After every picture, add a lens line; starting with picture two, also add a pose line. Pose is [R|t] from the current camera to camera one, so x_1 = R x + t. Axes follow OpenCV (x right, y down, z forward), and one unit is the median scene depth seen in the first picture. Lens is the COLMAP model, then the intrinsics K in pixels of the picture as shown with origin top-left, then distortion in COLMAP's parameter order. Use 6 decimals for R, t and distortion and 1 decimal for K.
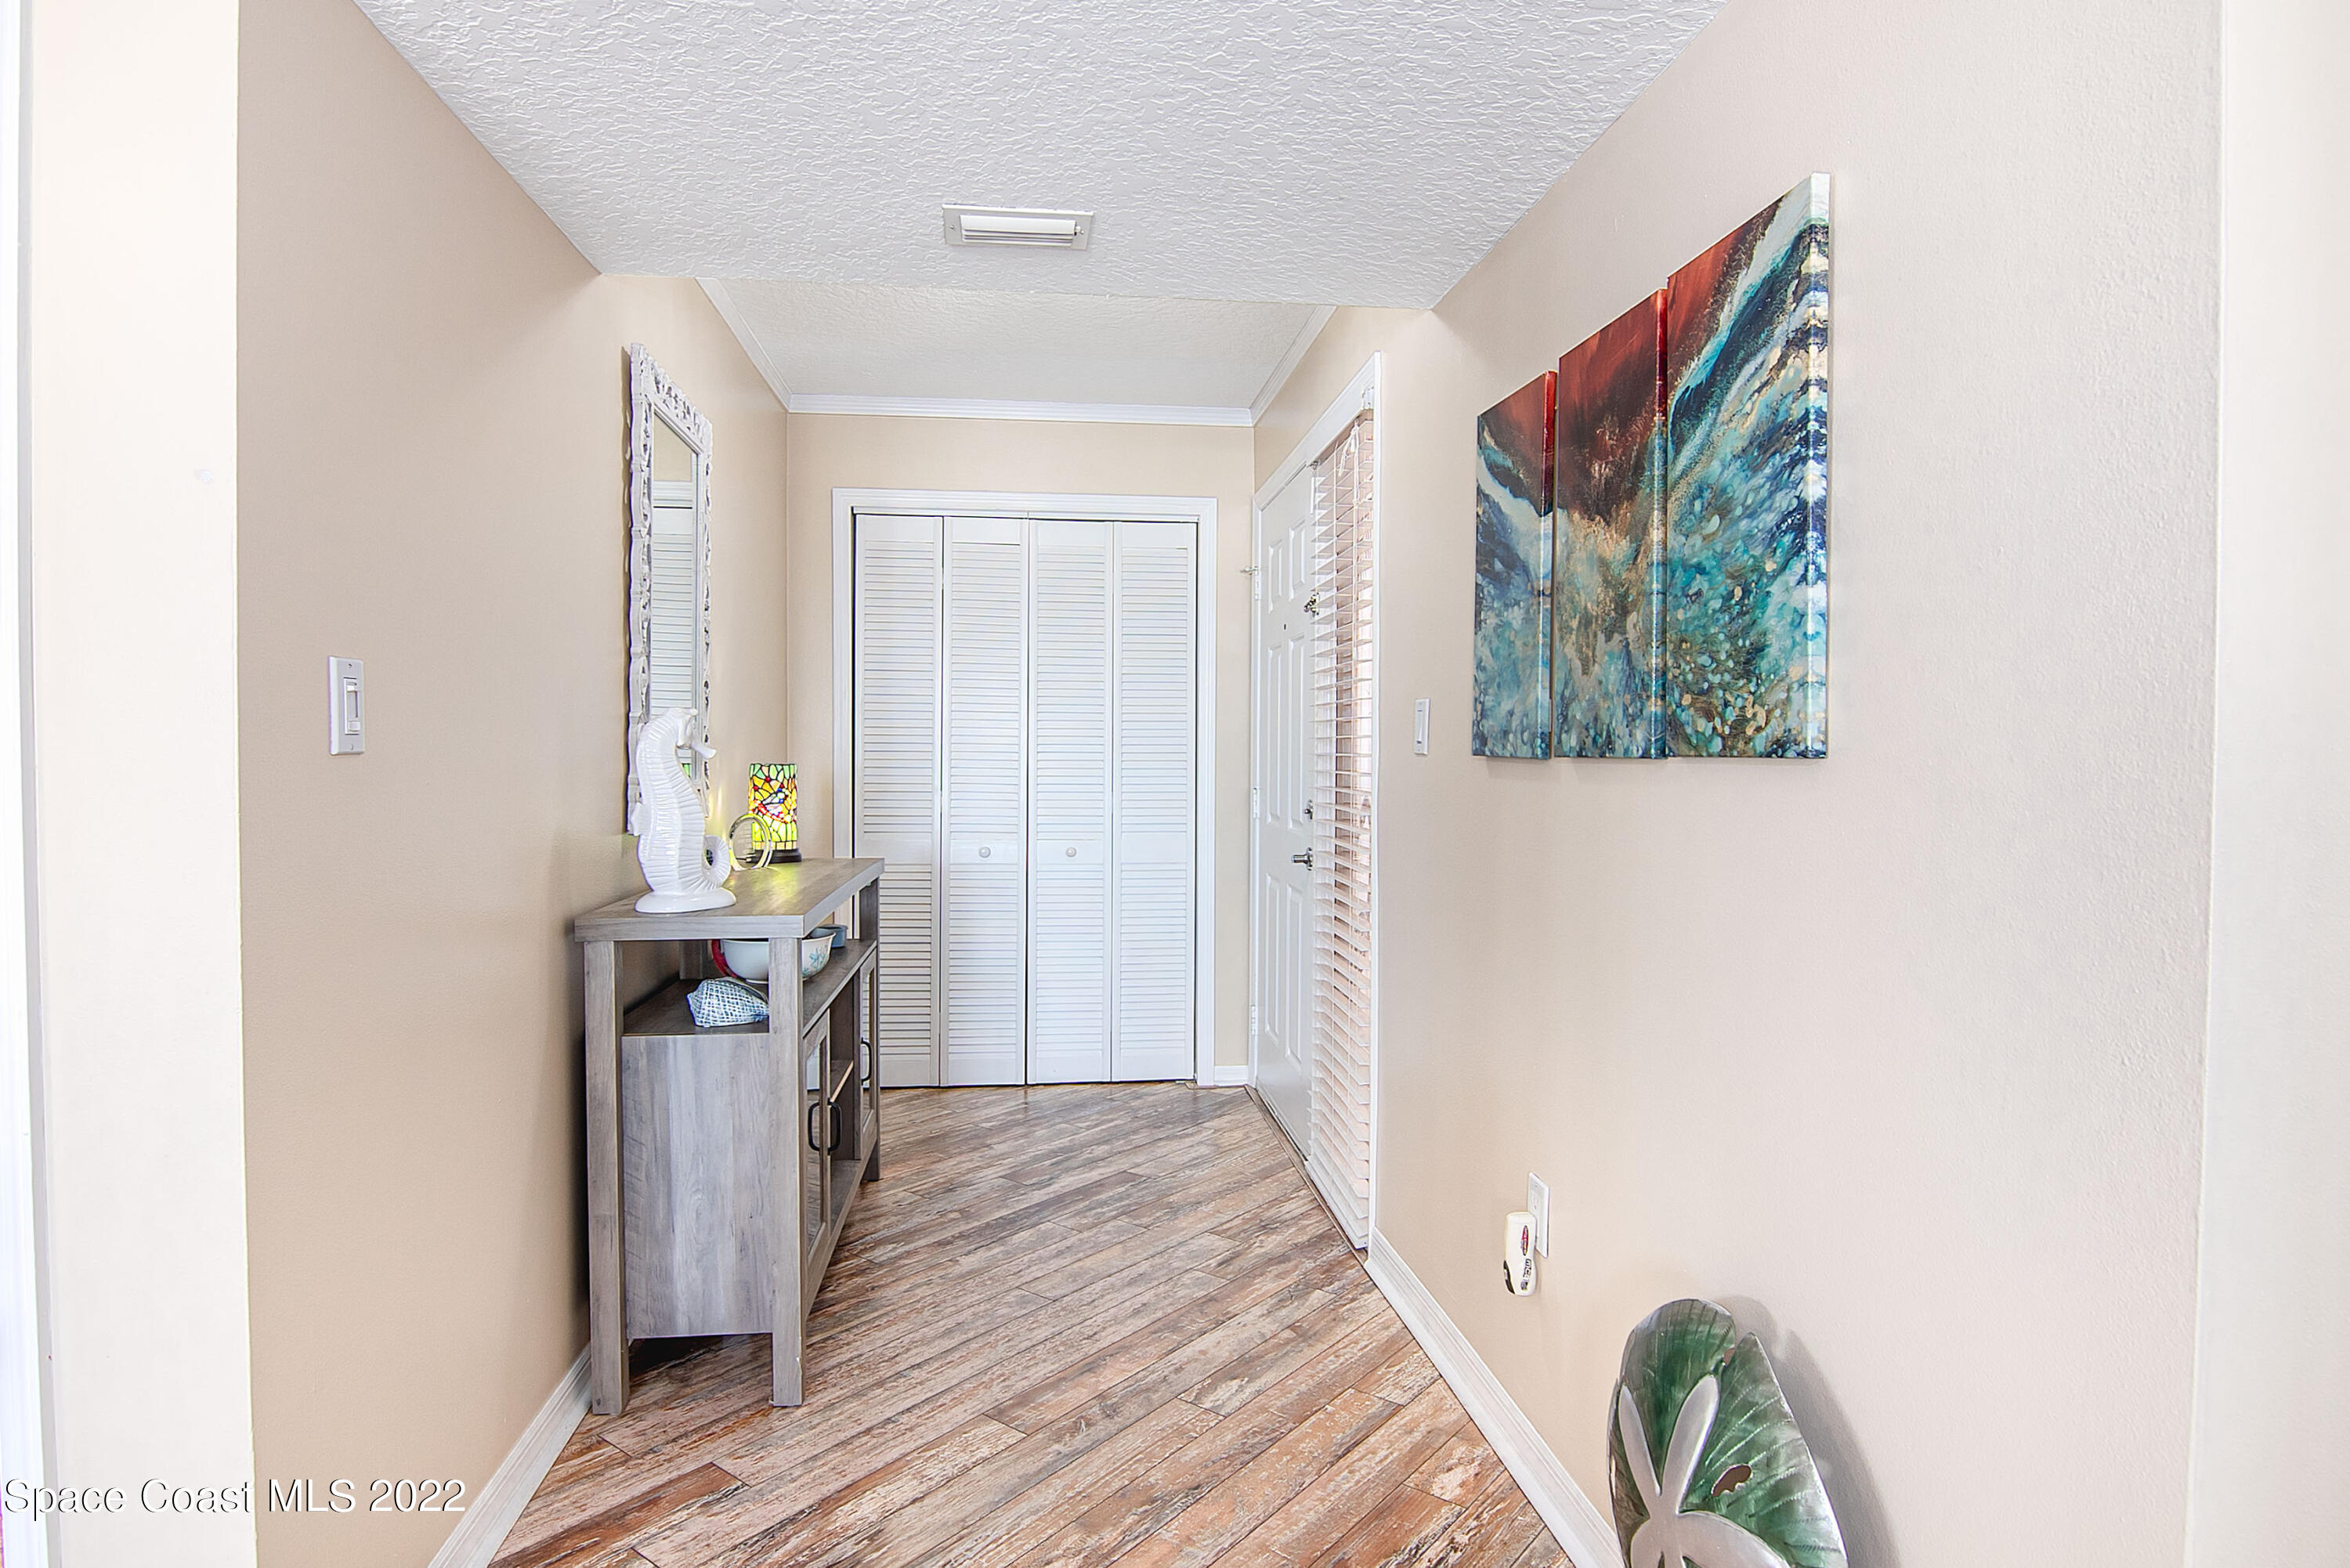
lens RADIAL K [[1205.3, 0, 1173.9], [0, 1205.3, 776.1], [0, 0, 1]] dist [0.001393, 0.000160]
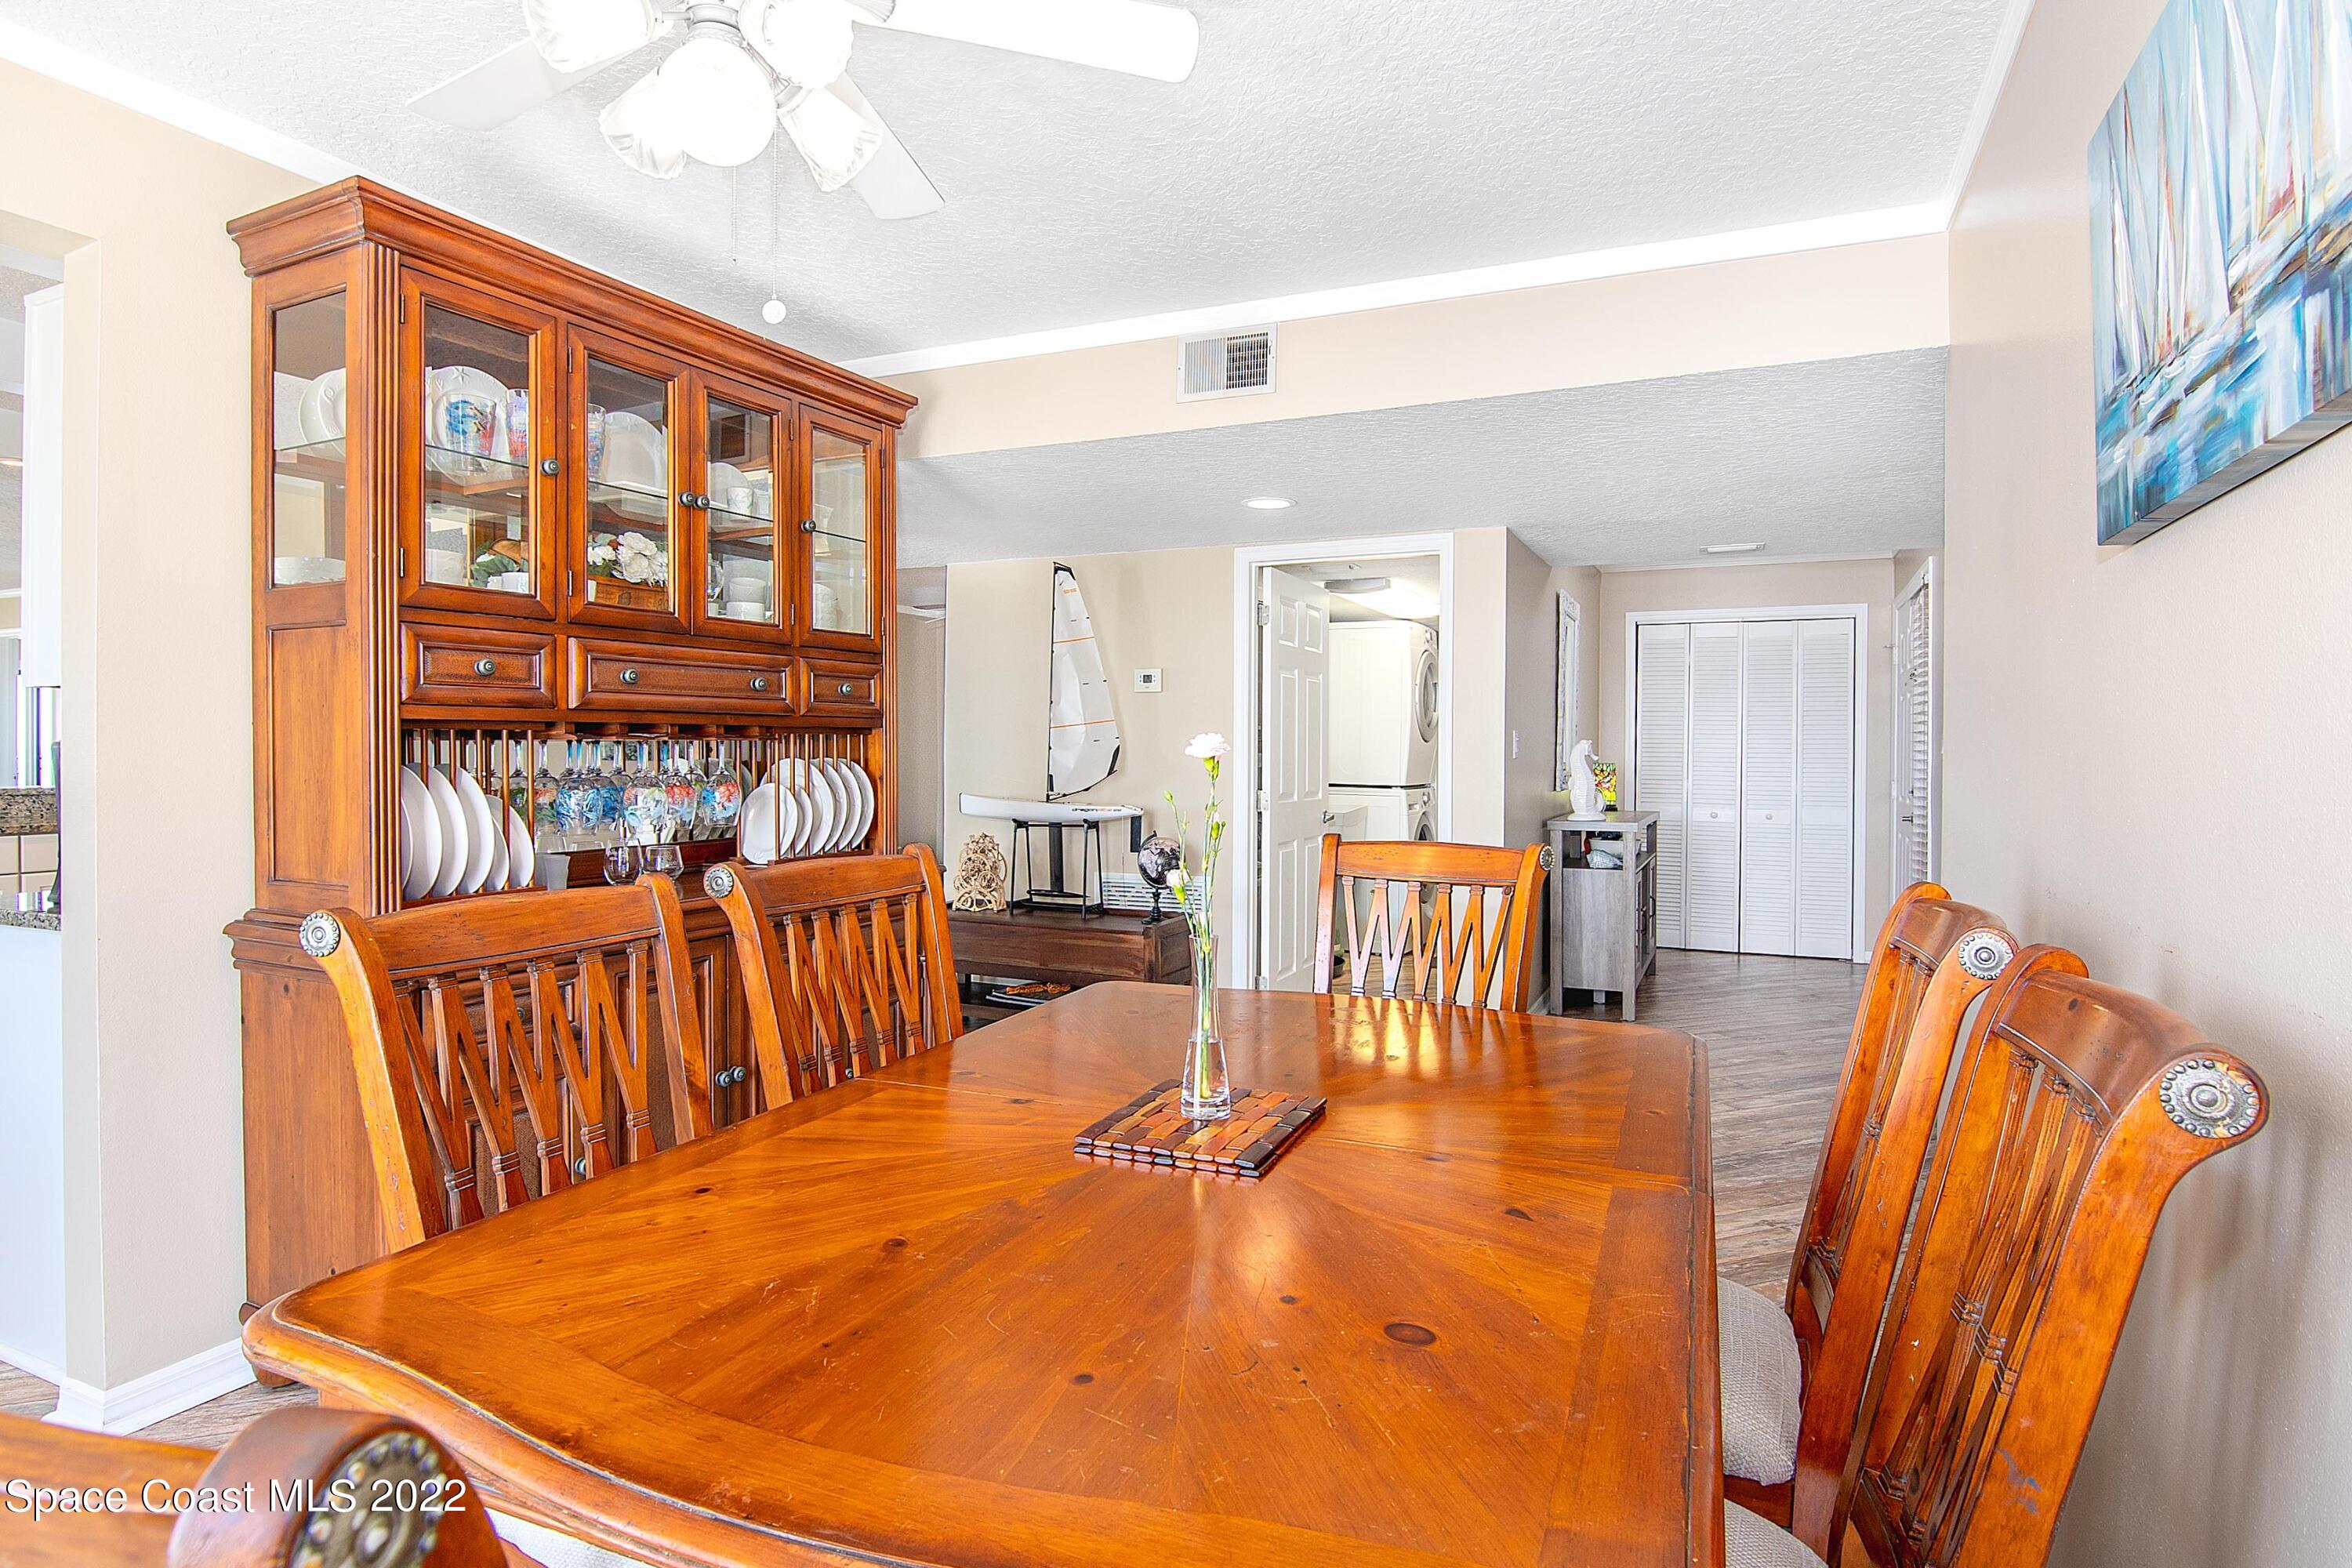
lens RADIAL K [[1206.4, 0, 1177.2], [0, 1206.4, 771.0], [0, 0, 1]] dist [0.001393, 0.000160]
pose [[0.845419, 0.008706, -0.534033, 0.202790], [-0.014221, 0.999880, -0.006211, 0.037913], [0.533915, 0.012845, 0.845441, -1.518480]]
